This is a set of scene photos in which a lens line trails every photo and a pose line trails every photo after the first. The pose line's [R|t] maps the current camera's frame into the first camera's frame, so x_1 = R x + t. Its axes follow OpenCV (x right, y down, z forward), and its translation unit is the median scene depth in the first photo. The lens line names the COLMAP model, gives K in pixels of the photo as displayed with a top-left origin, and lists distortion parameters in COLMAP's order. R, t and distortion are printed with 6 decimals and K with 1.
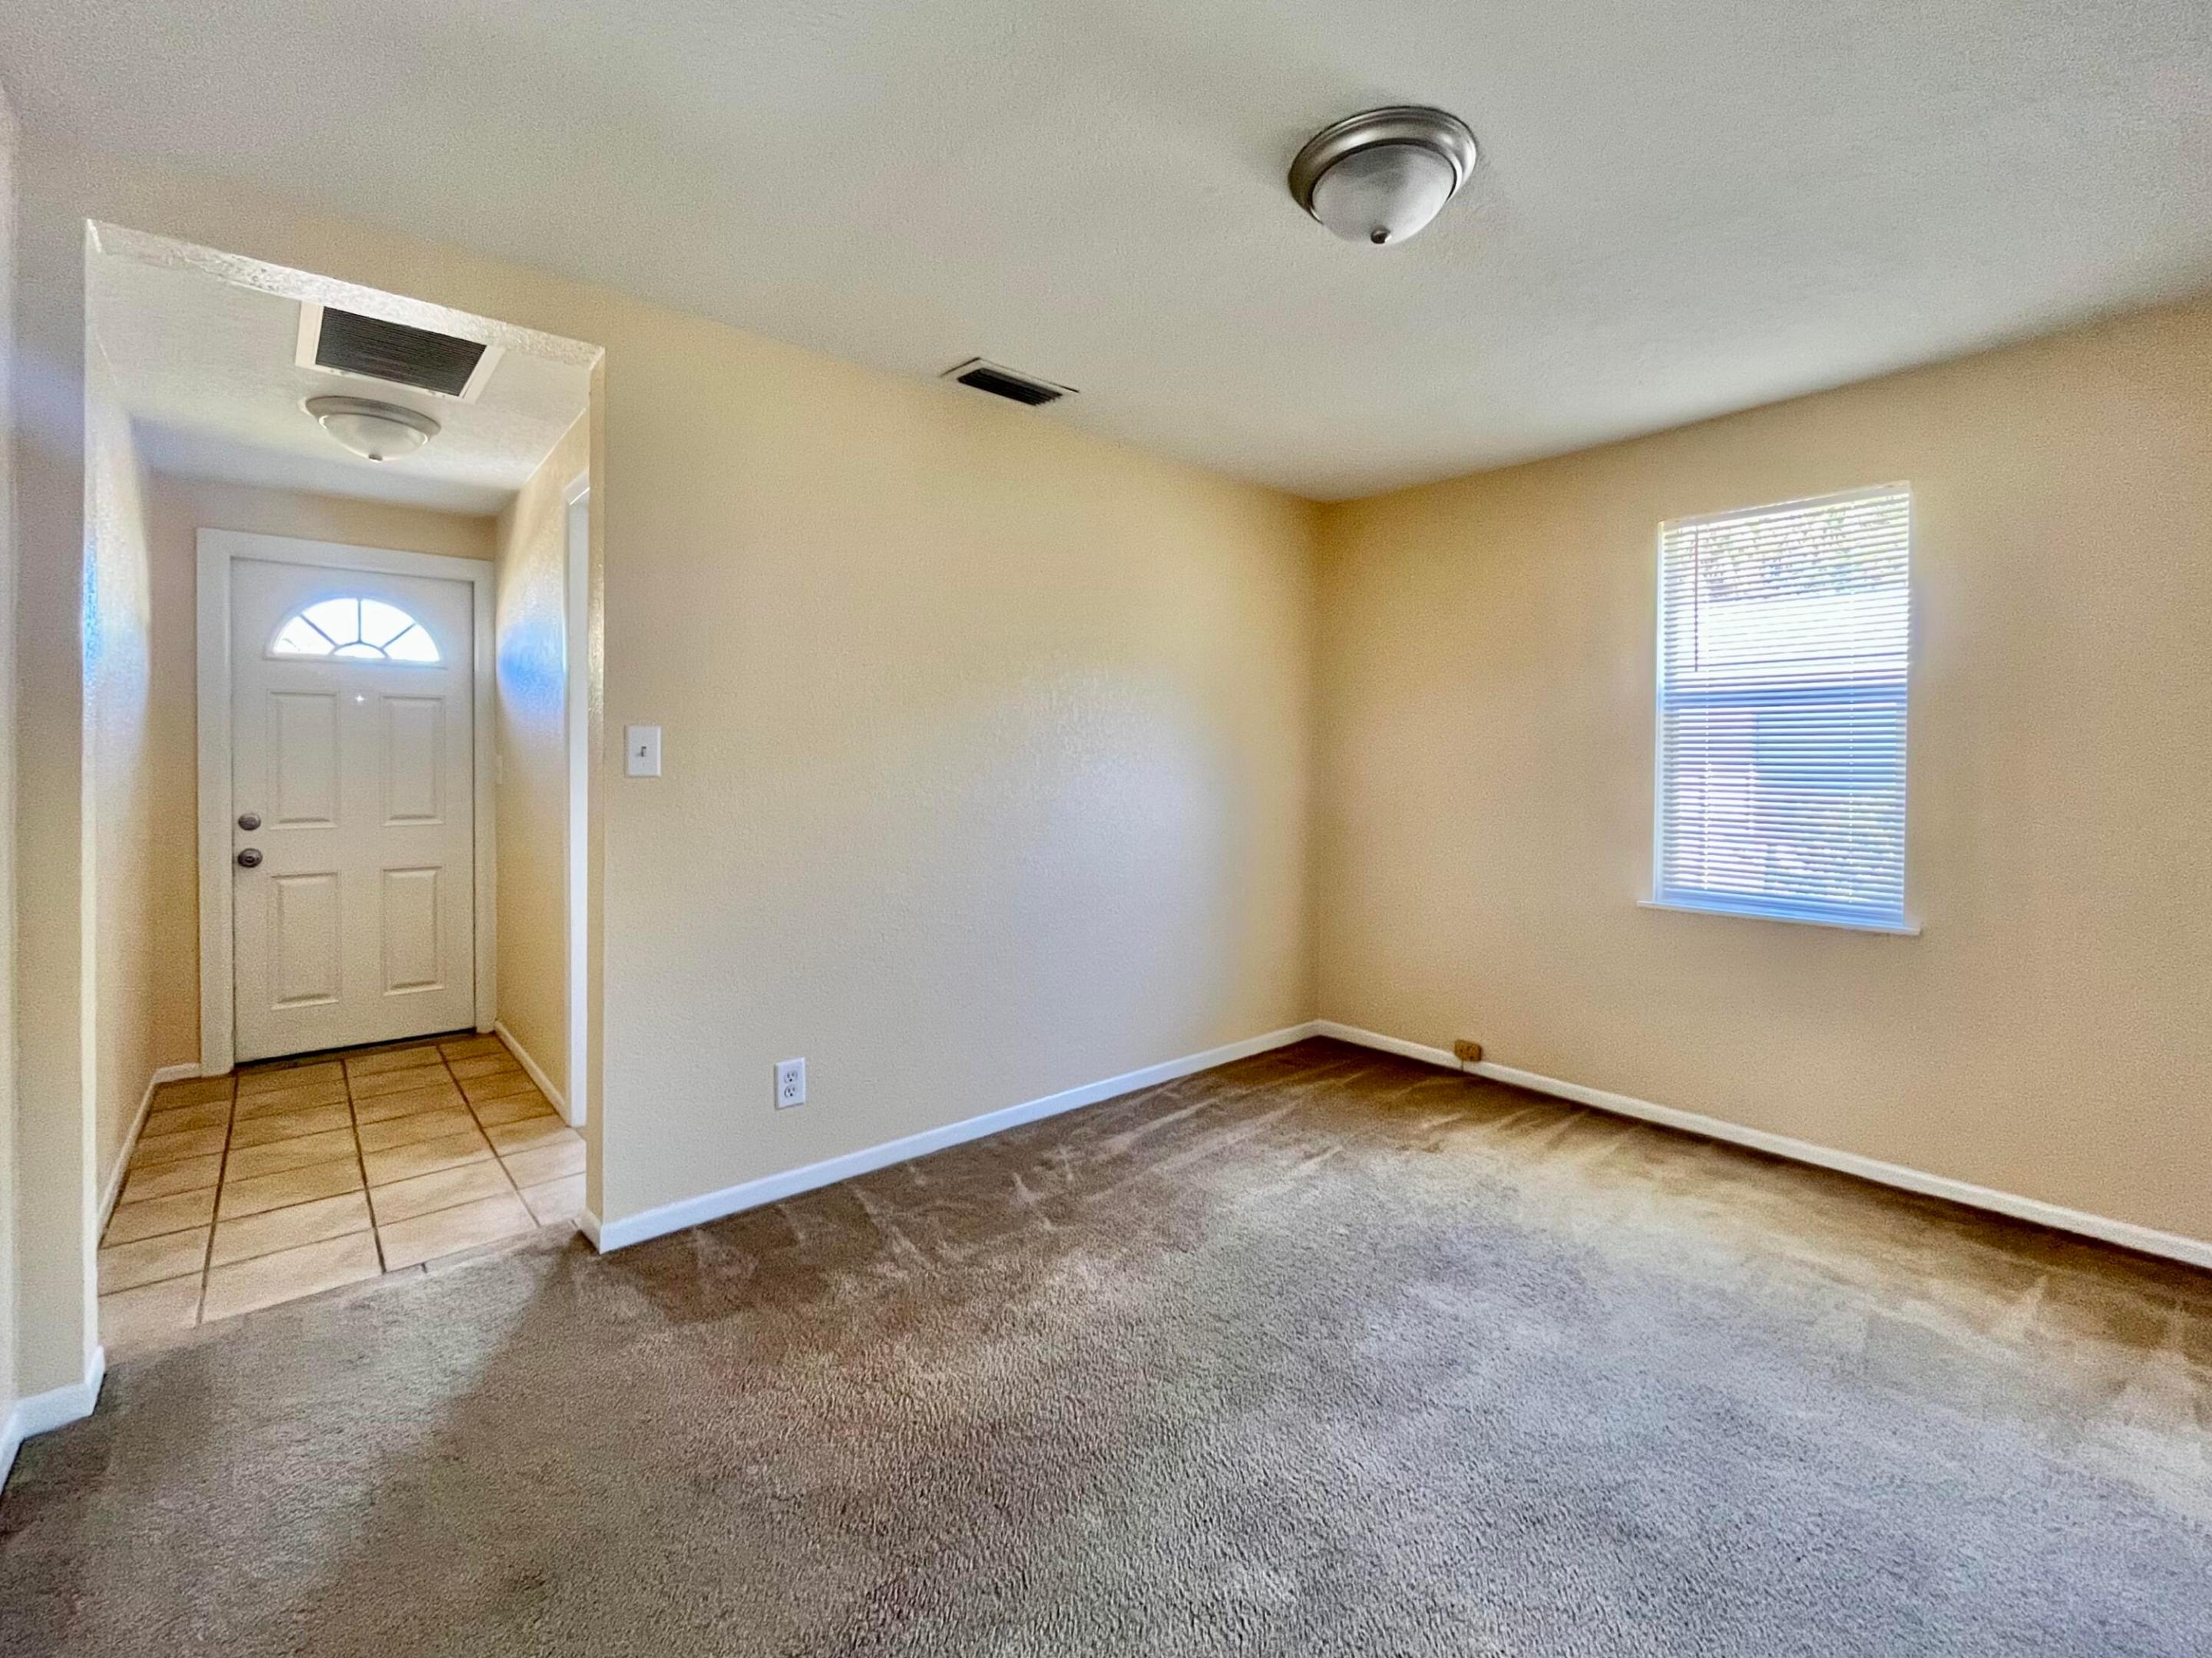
lens RADIAL K [[942.2, 0, 1106.0], [0, 942.2, 829.0], [0, 0, 1]] dist [-0.000648, -0.000010]
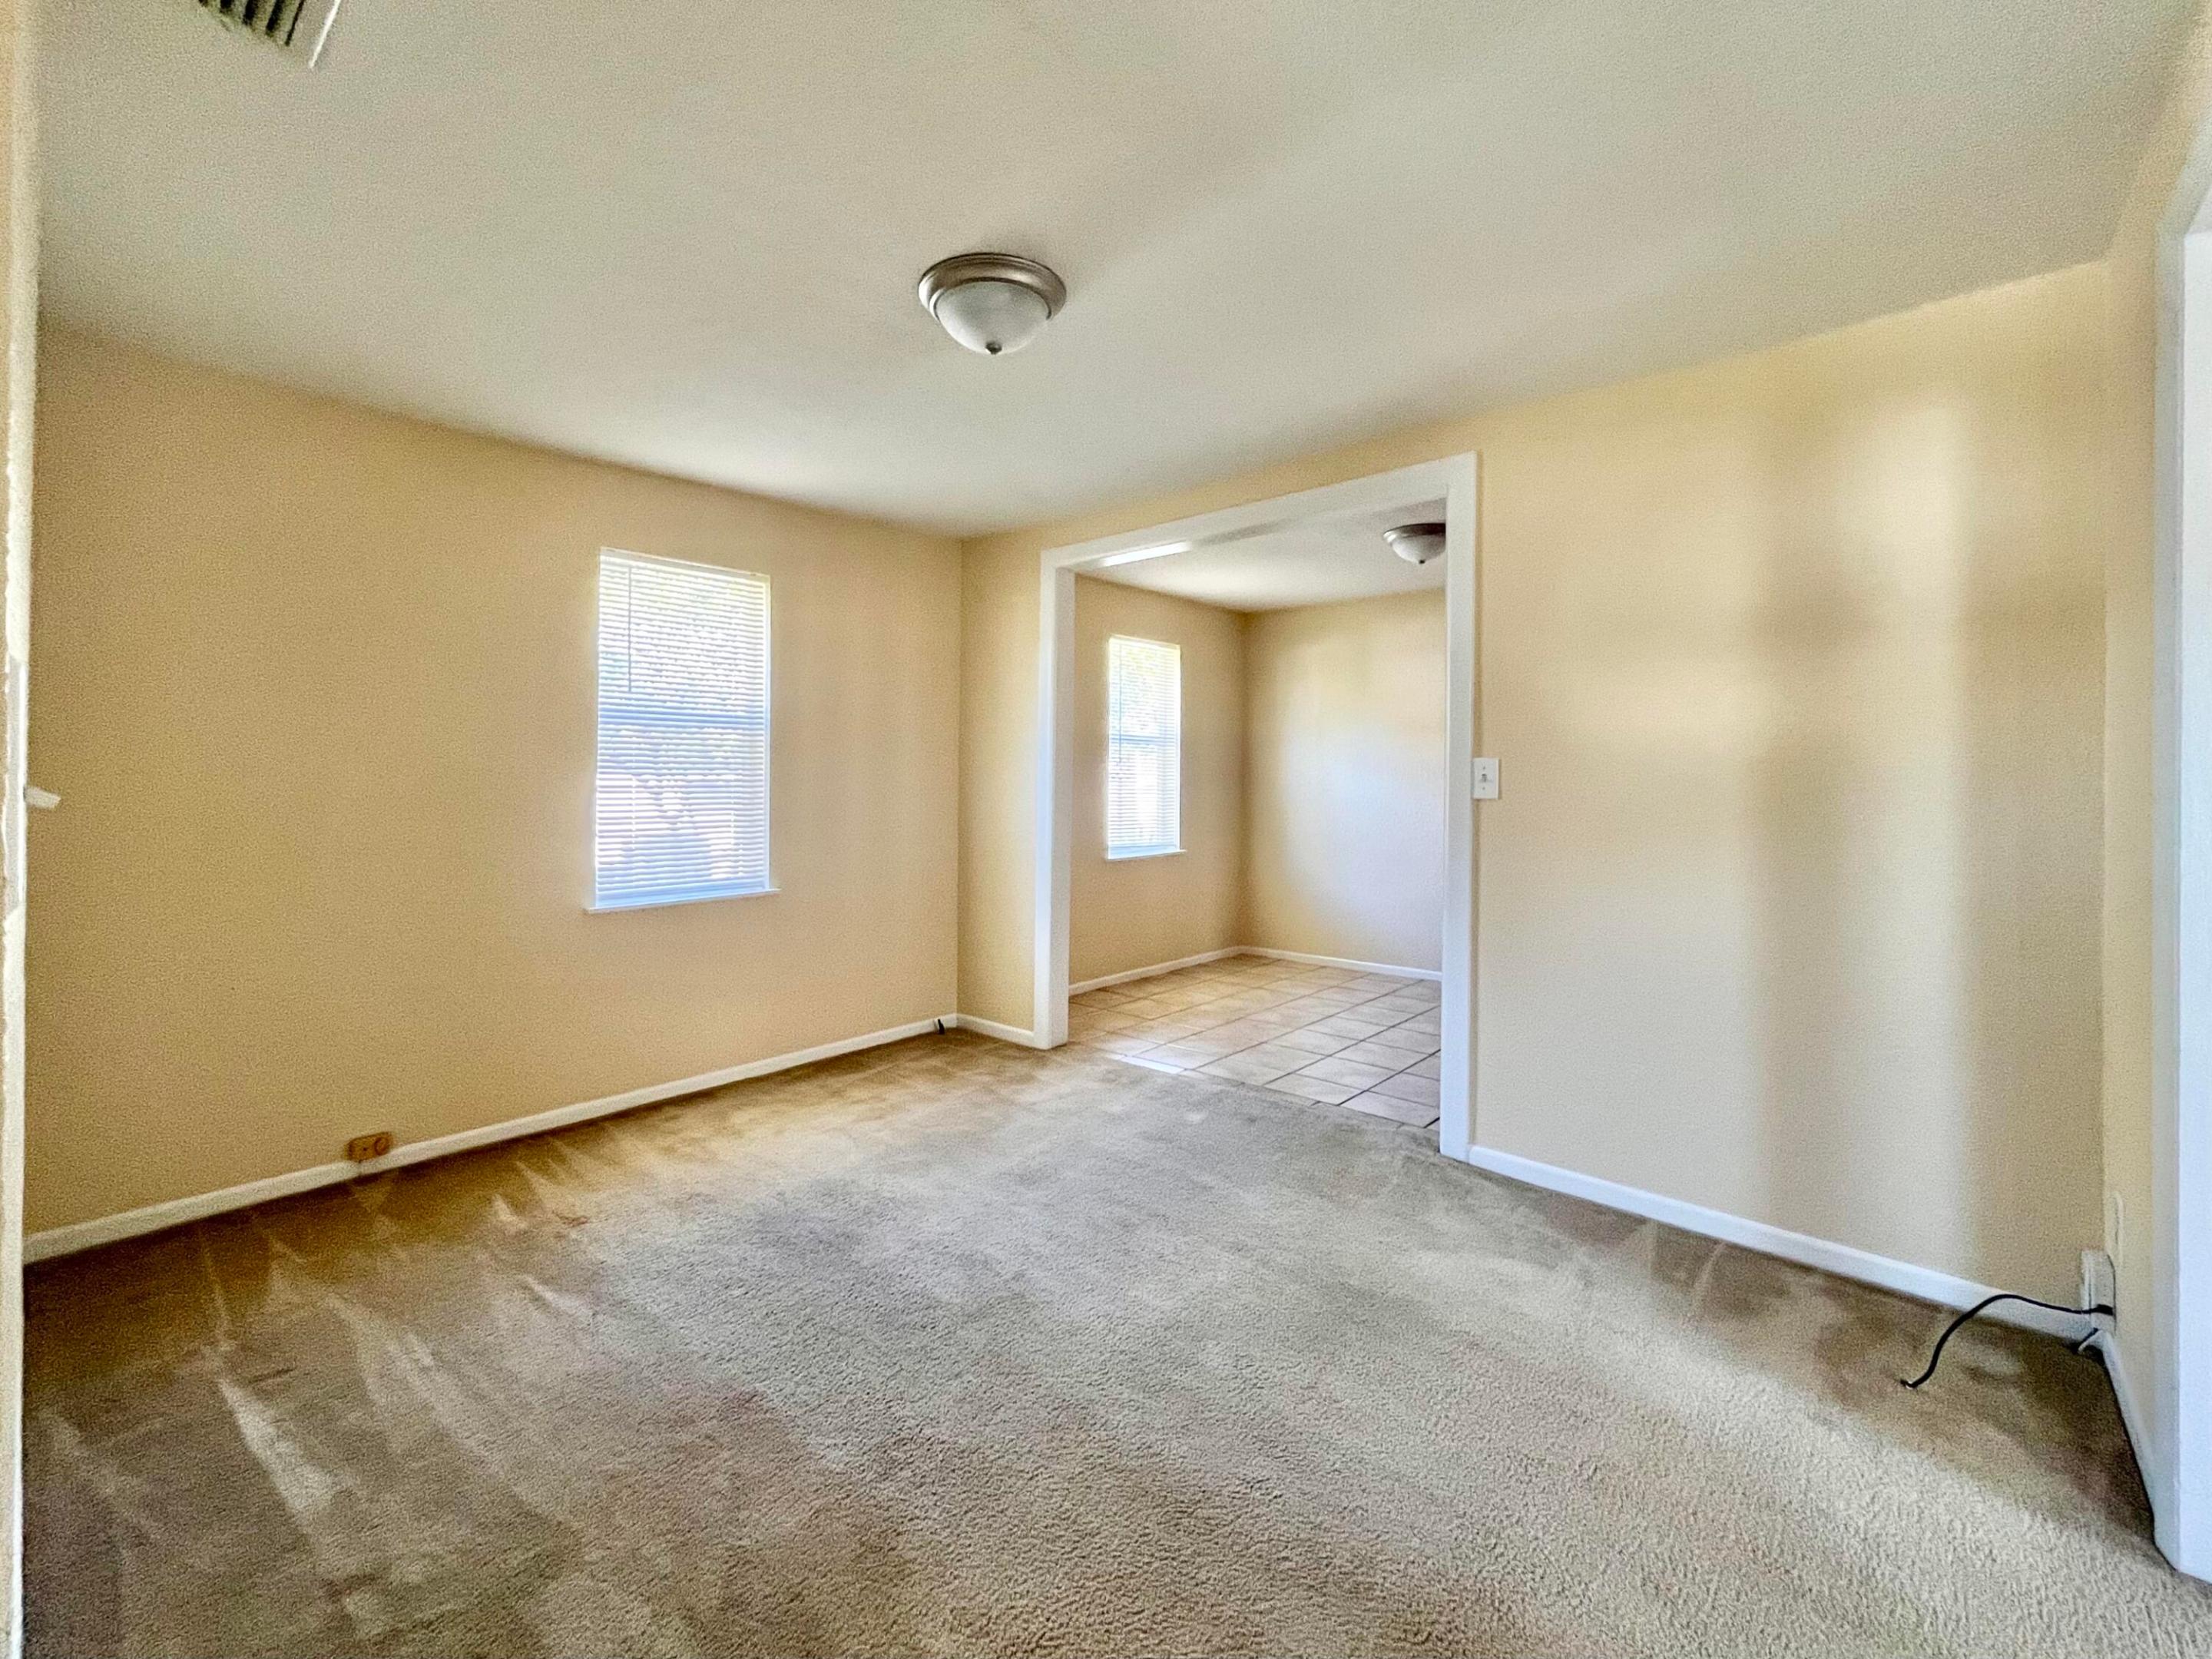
lens RADIAL K [[912.9, 0, 1130.0], [0, 912.9, 815.1], [0, 0, 1]] dist [-0.000641, -0.000165]
pose [[-0.128562, -0.051556, 0.990360, -0.529533], [0.065658, 0.996014, 0.060373, -0.048096], [-0.989526, 0.072786, -0.124664, 0.577576]]
